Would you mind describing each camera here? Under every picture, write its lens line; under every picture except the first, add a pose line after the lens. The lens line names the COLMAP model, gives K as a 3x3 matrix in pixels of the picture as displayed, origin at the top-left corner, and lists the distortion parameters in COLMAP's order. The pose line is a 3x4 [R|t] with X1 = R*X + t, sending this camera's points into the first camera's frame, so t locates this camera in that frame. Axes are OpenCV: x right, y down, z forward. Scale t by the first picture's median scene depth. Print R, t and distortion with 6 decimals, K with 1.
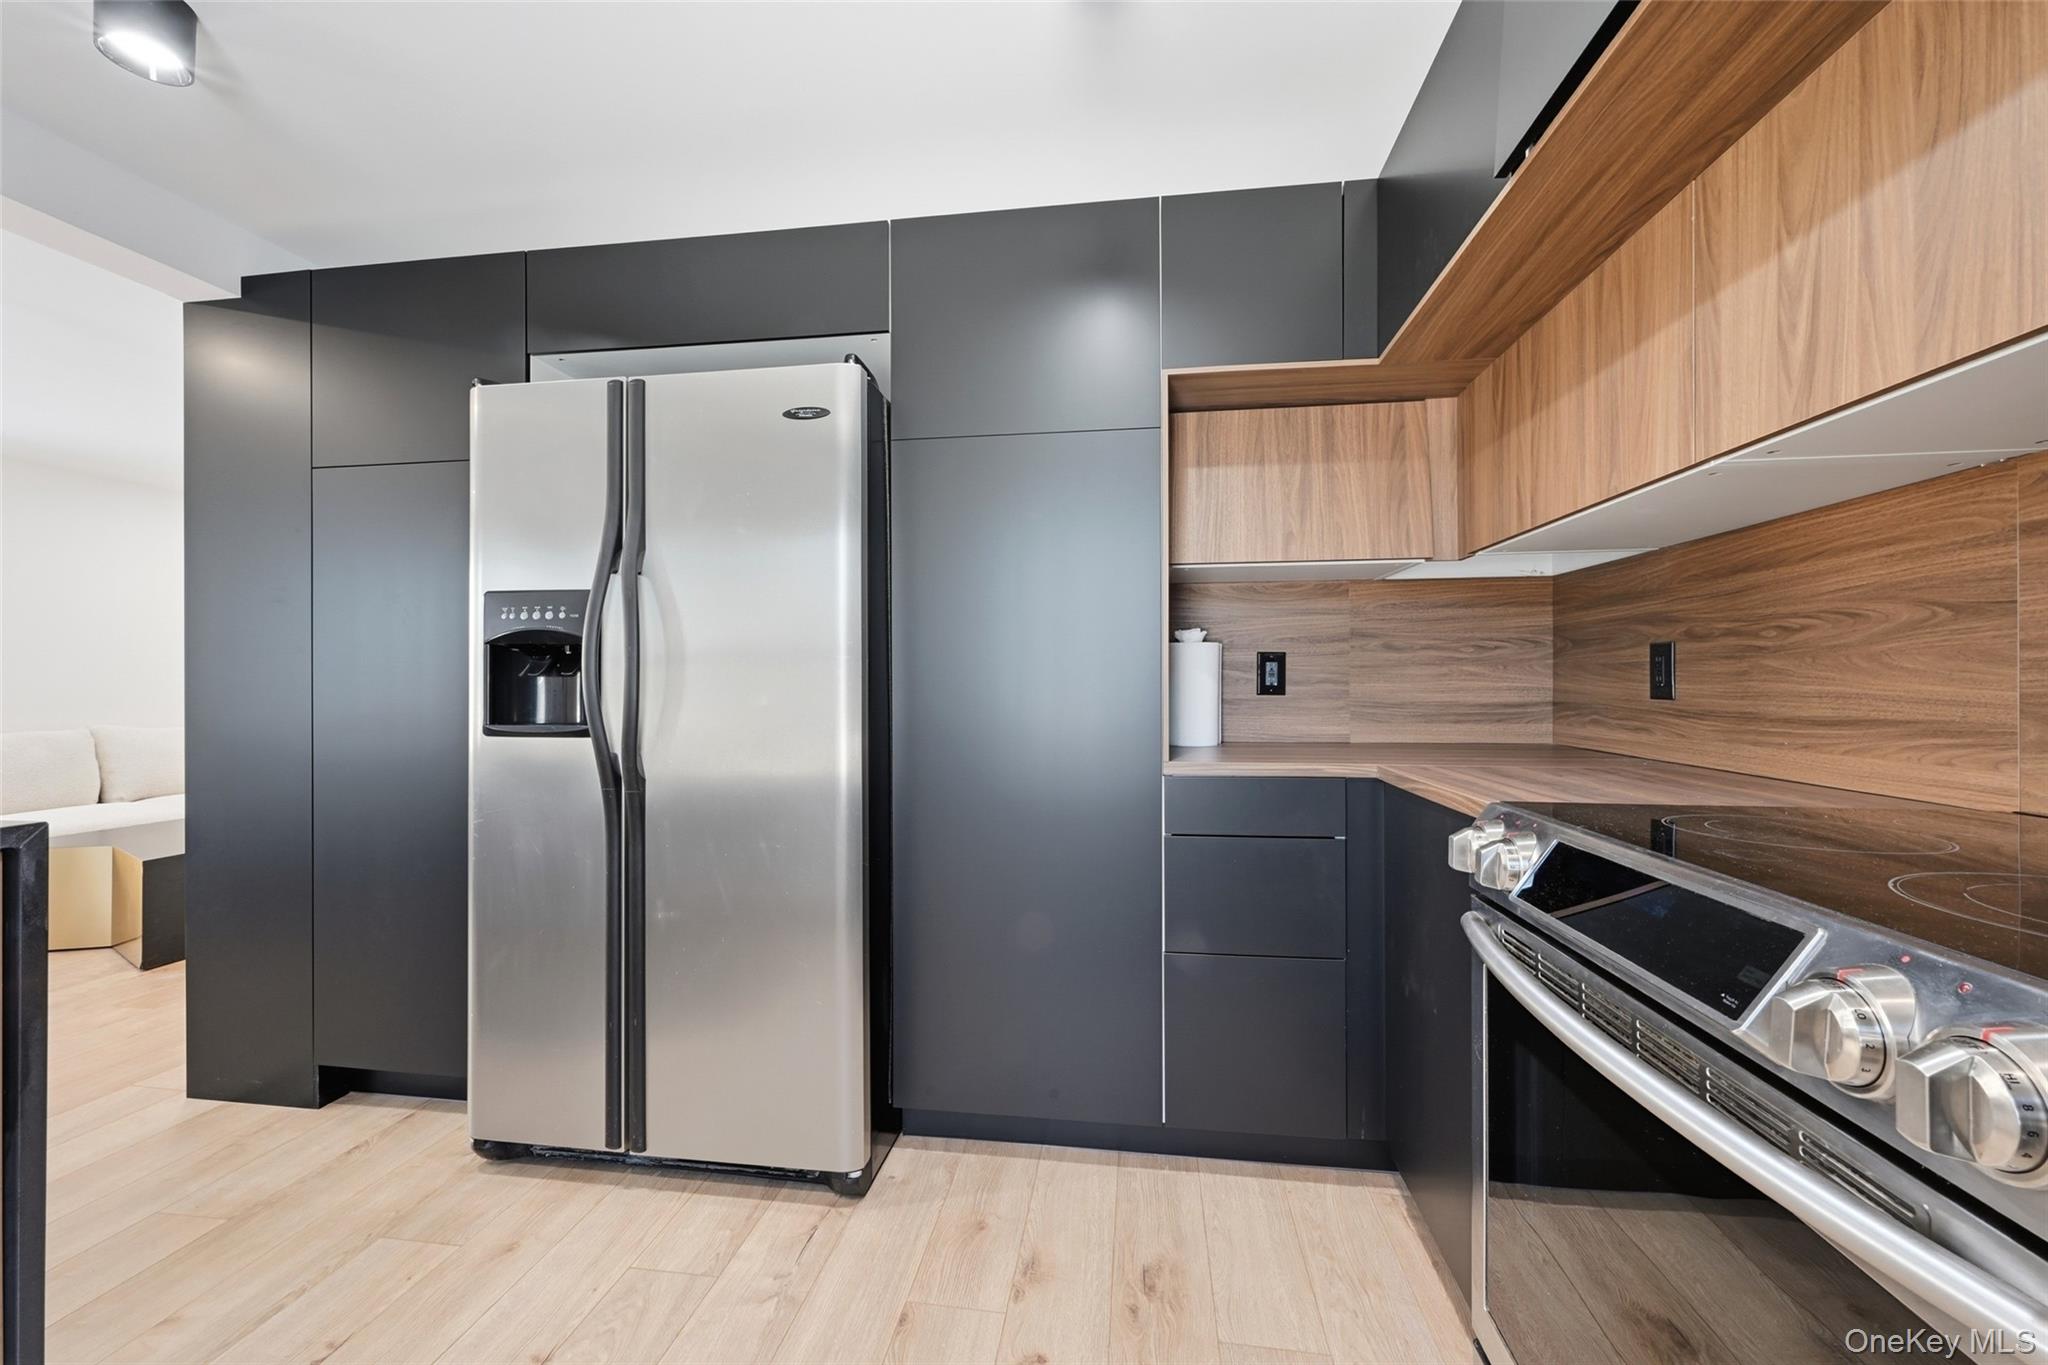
lens RADIAL K [[807.4, 0, 1025.6], [0, 807.4, 679.5], [0, 0, 1]] dist [-0.001442, 0.000332]
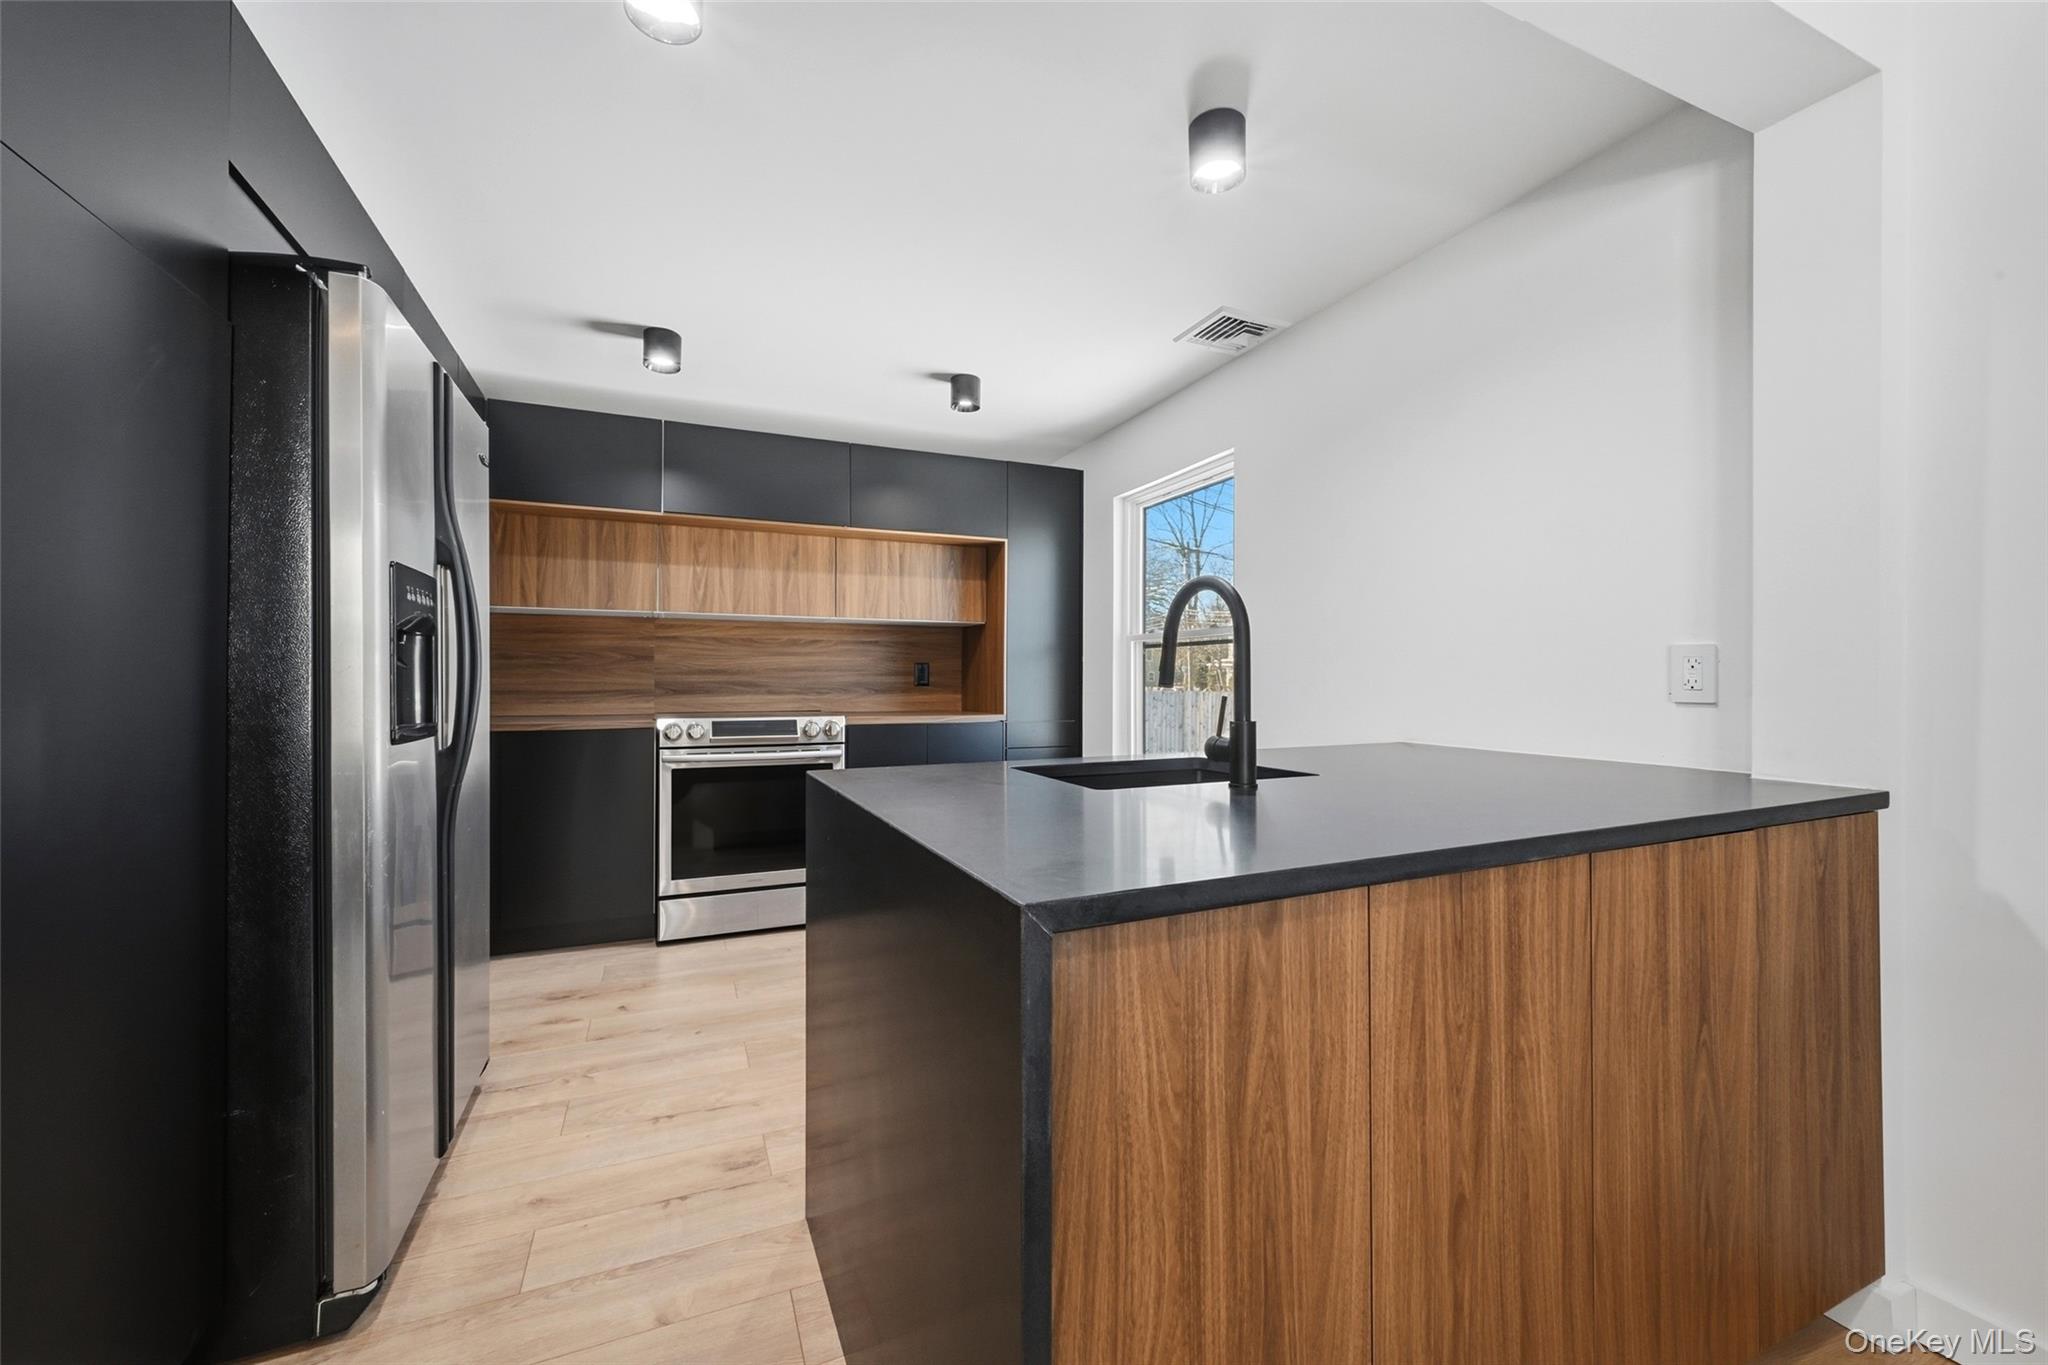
lens RADIAL K [[807.4, 0, 1025.6], [0, 807.4, 679.5], [0, 0, 1]] dist [-0.001442, 0.000332]
pose [[-0.529840, -0.001239, 0.848097, -2.189102], [-0.002271, 0.999997, 0.000042, 0.004465], [-0.848094, -0.001904, -0.529842, 1.174047]]
